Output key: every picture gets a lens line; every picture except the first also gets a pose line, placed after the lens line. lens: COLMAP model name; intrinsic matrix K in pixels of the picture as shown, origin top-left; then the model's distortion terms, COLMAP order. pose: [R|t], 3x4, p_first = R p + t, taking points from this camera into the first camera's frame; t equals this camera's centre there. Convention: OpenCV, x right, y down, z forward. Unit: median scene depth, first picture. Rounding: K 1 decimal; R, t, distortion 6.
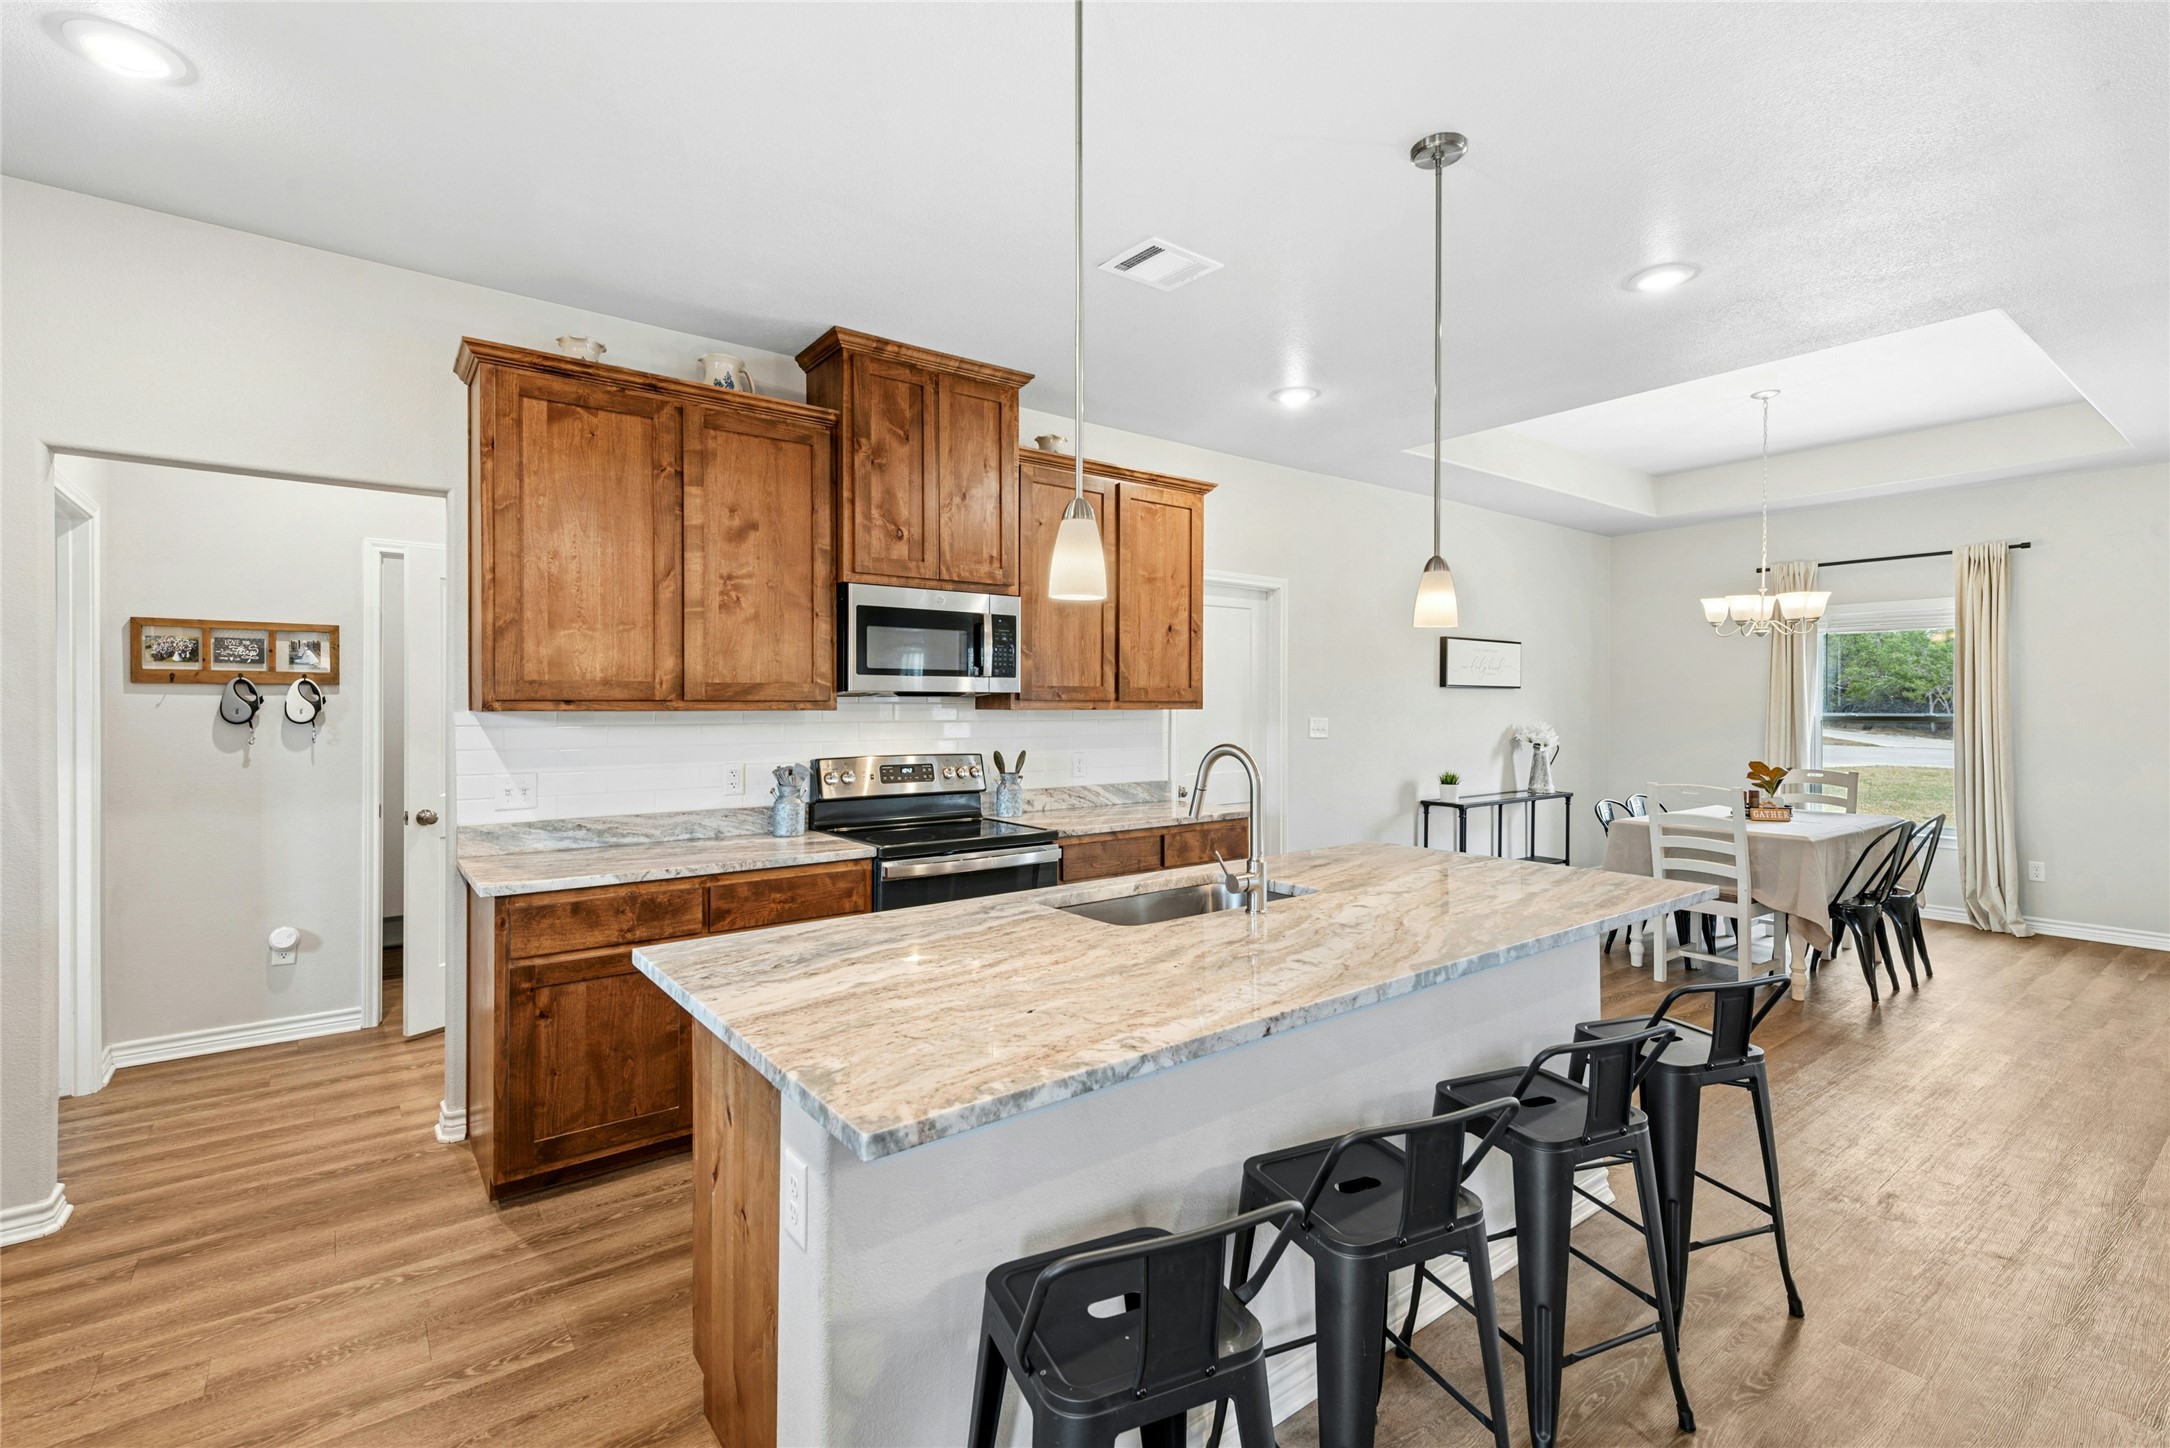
lens RADIAL K [[982.4, 0, 1108.3], [0, 982.4, 713.6], [0, 0, 1]] dist [0.016994, -0.000263]
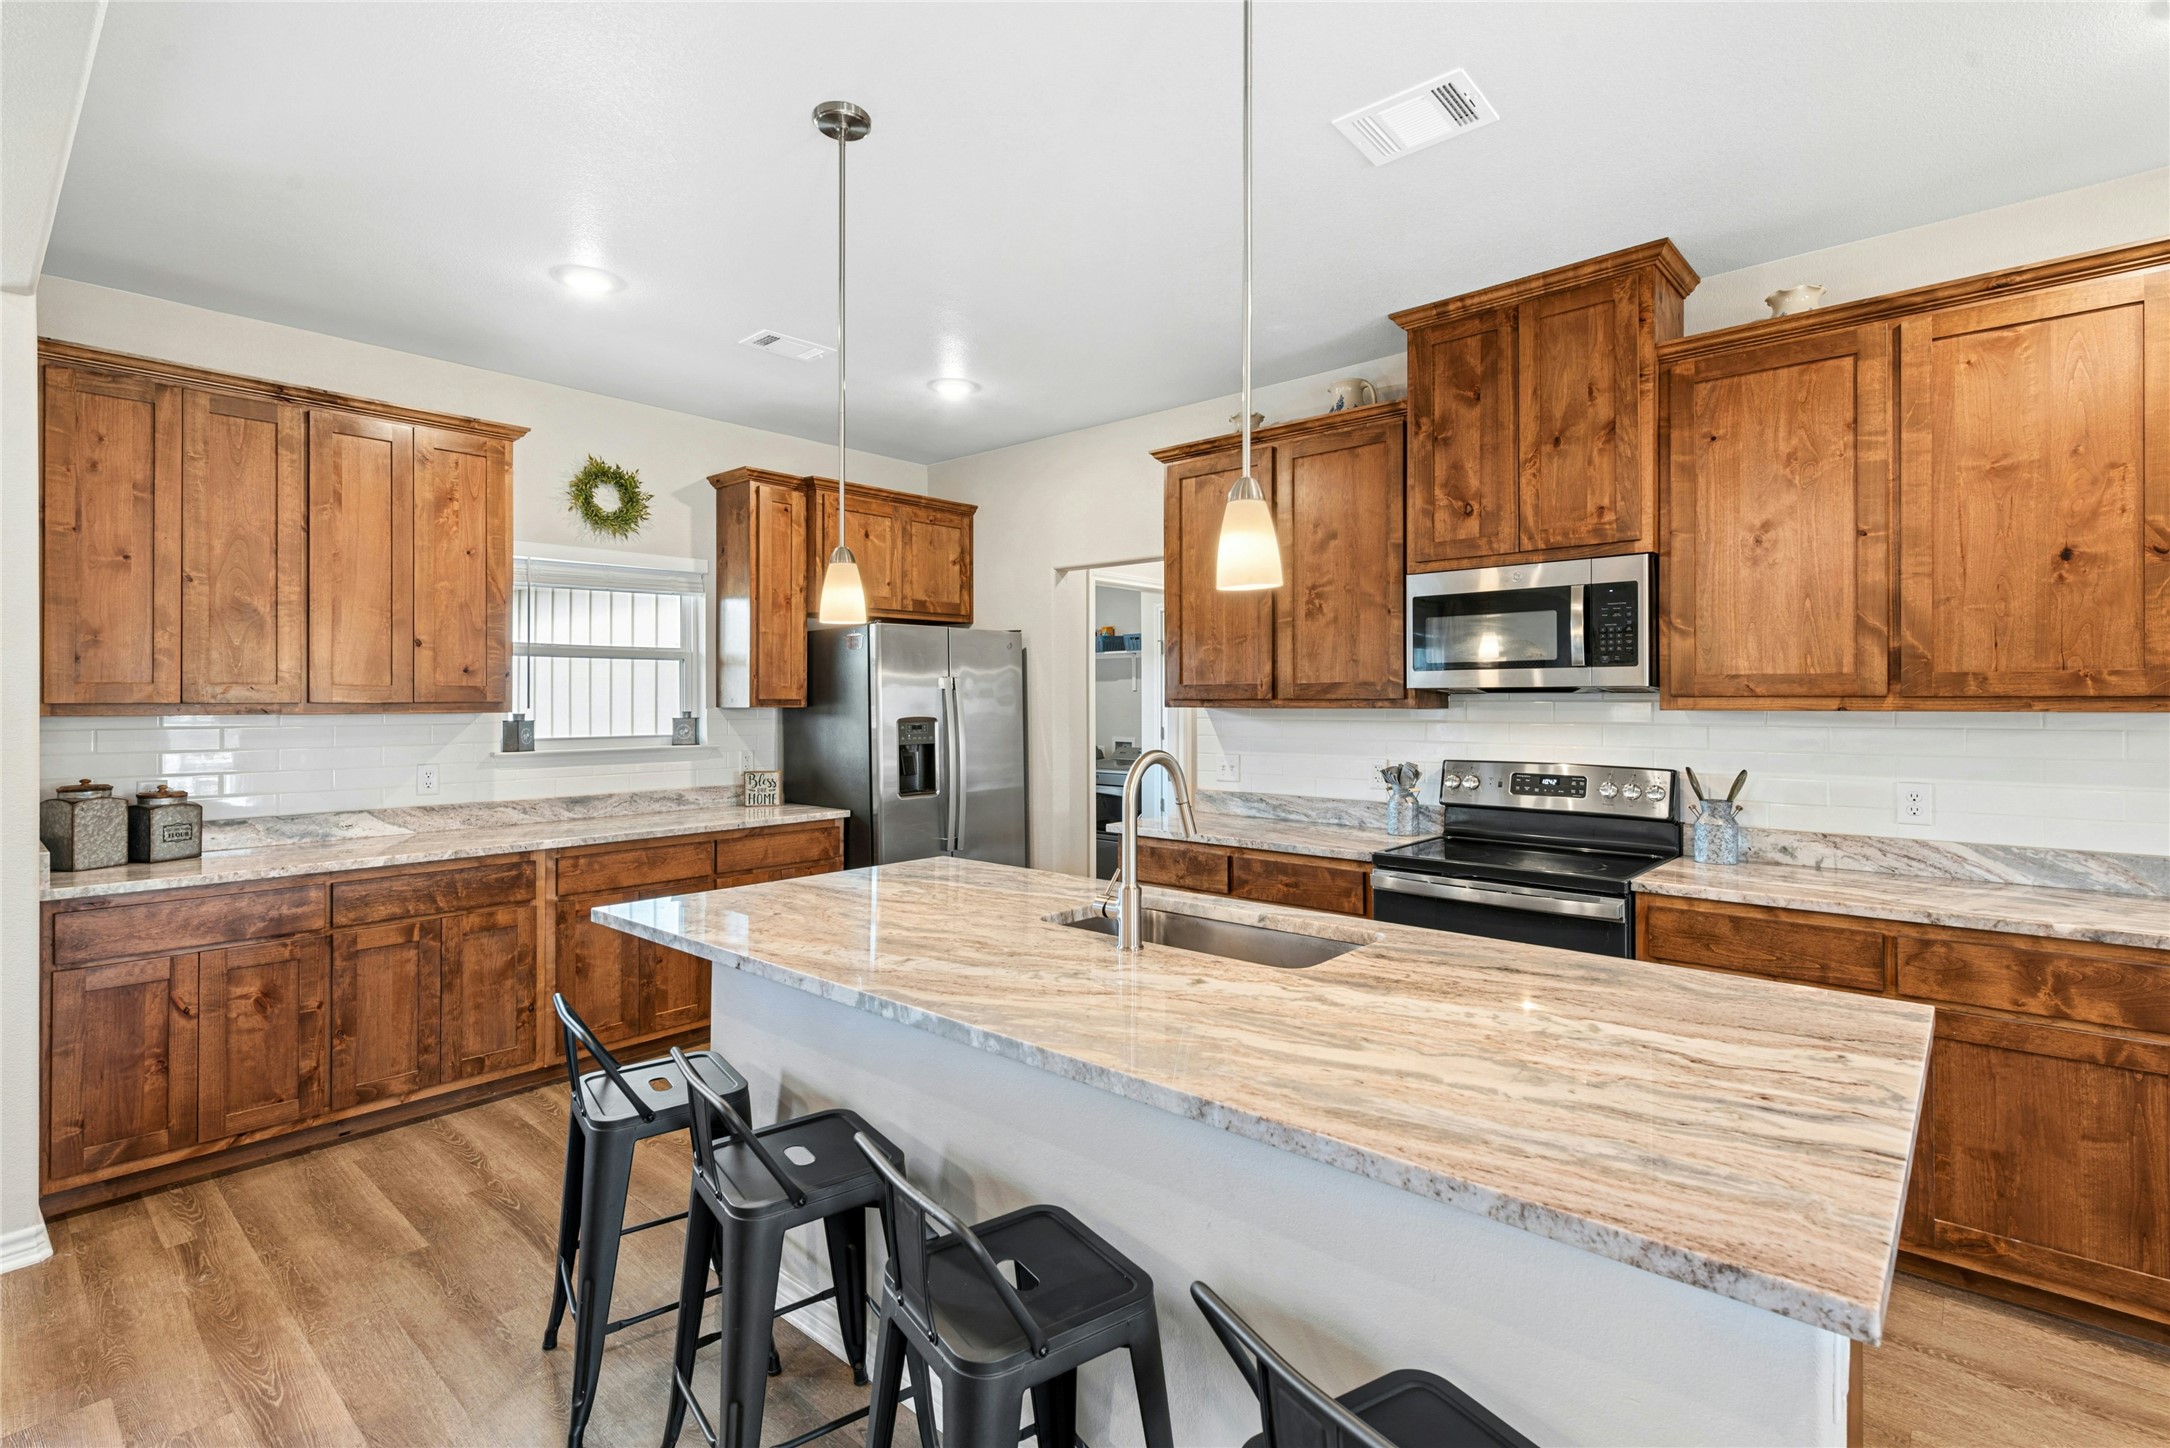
lens RADIAL K [[1028.8, 0, 1087.4], [0, 1028.8, 698.6], [0, 0, 1]] dist [0.020712, -0.009421]
pose [[0.168035, -0.002361, -0.985778, 0.612446], [-0.007207, 0.999967, -0.003623, -0.006759], [0.985755, 0.007713, 0.168013, 0.484261]]
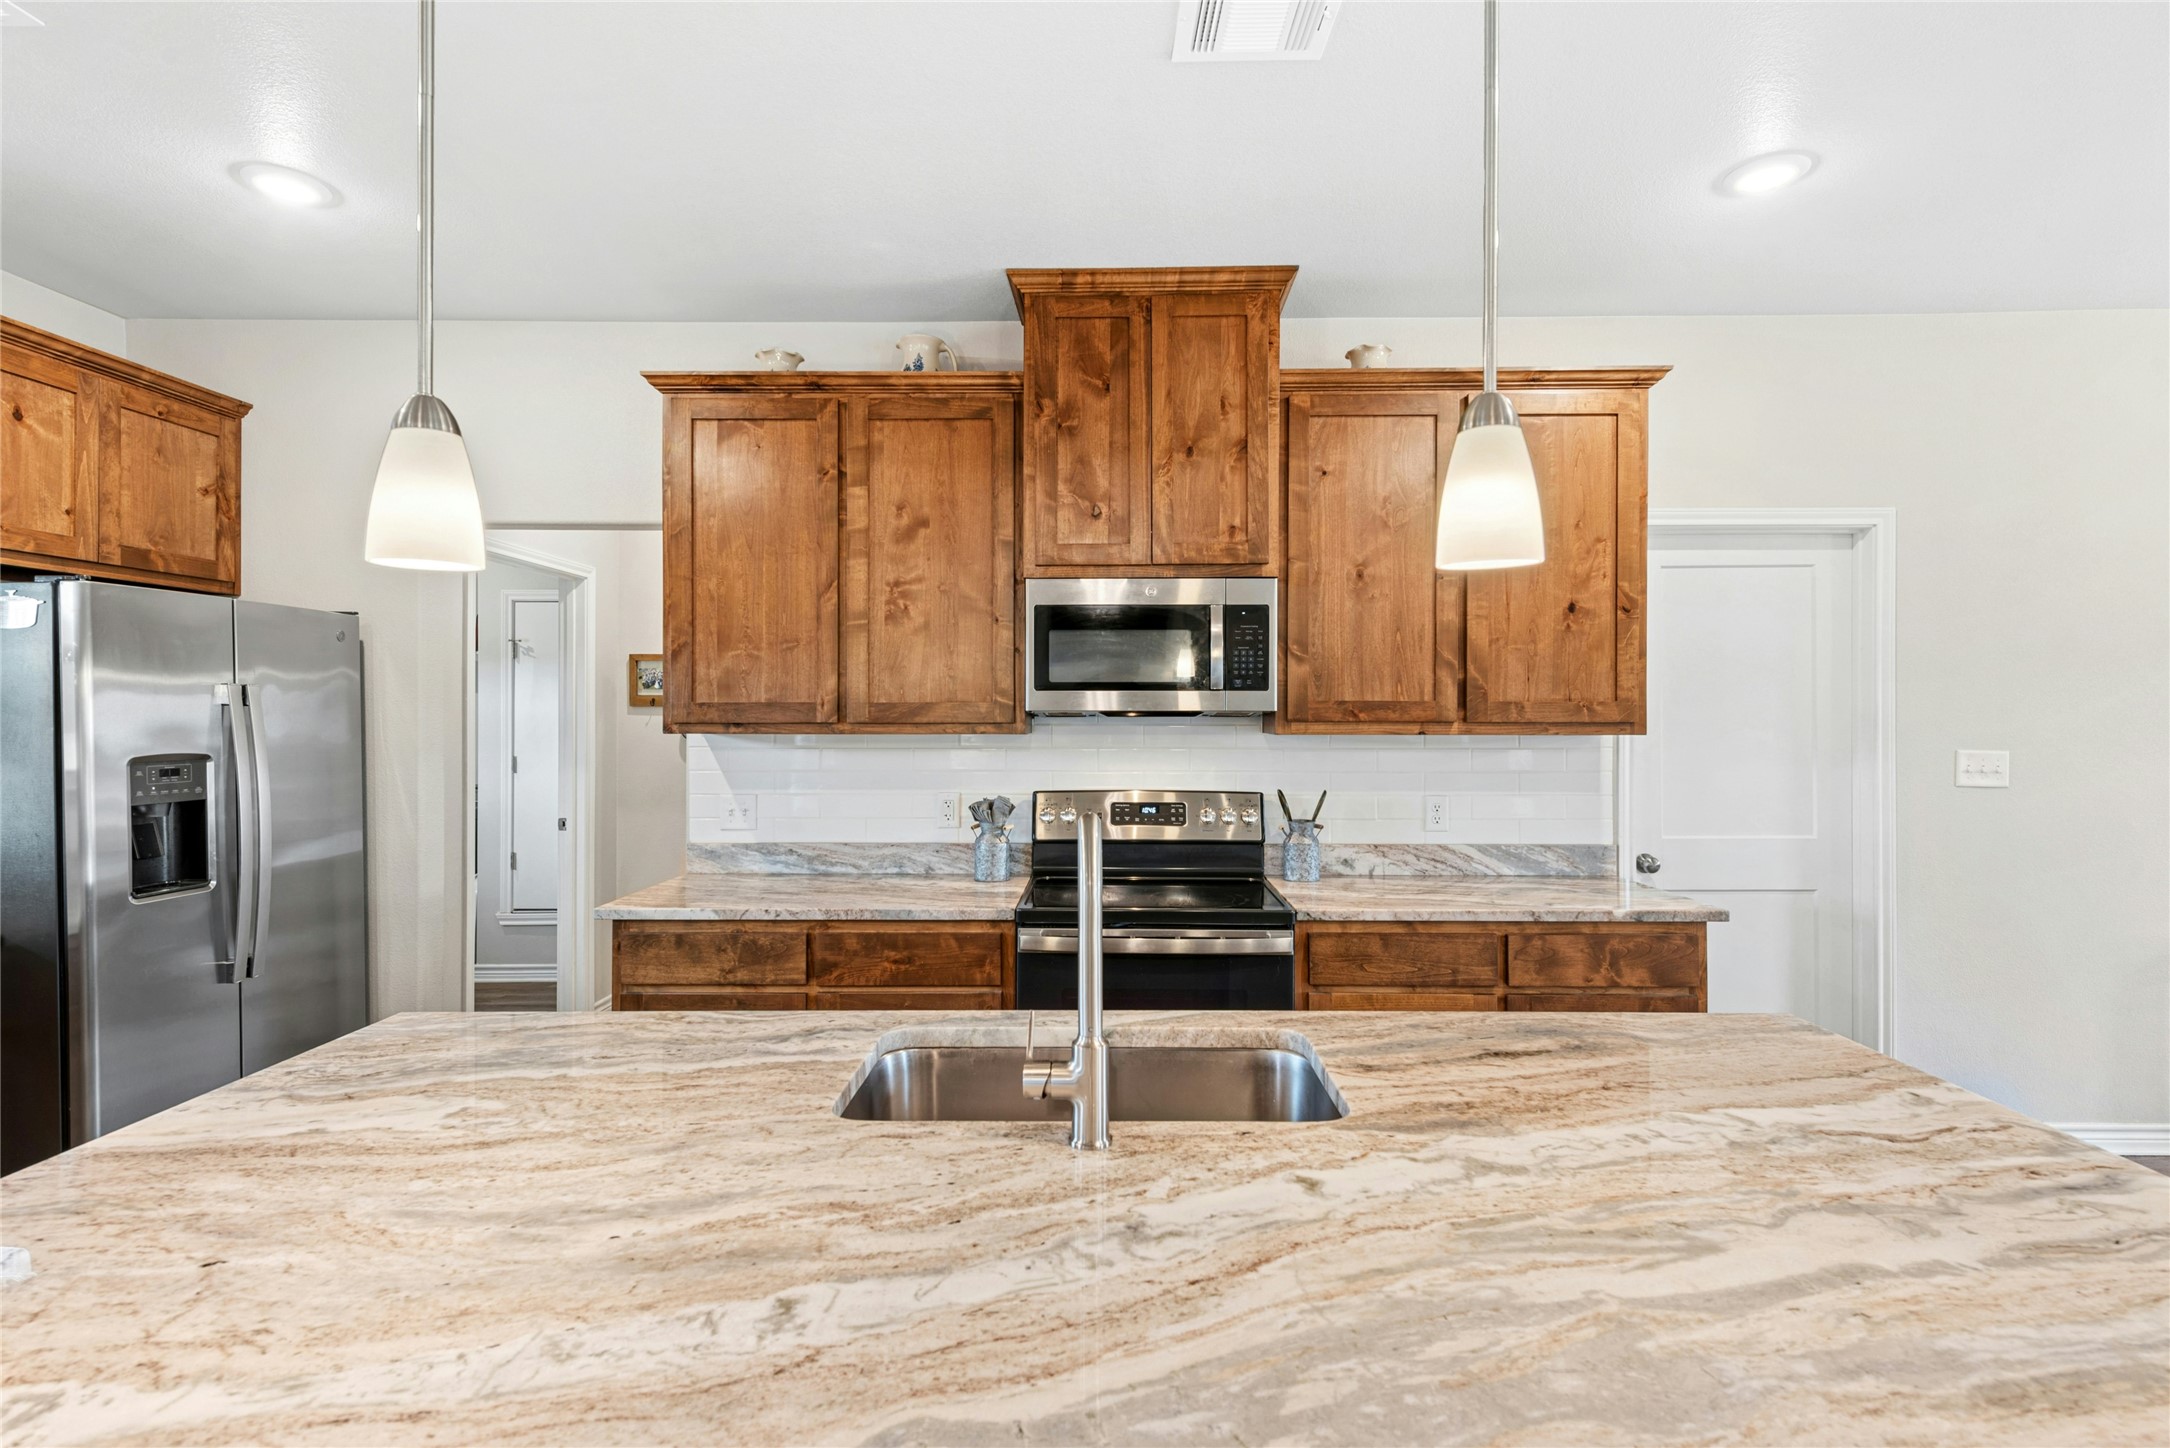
lens RADIAL K [[1028.8, 0, 1100.7], [0, 1028.8, 718.6], [0, 0, 1]] dist [0.020712, -0.009421]
pose [[0.775187, 0.000275, -0.631731, 0.297657], [-0.006084, 0.999957, -0.007031, -0.010076], [0.631702, 0.009294, 0.775156, 0.345754]]
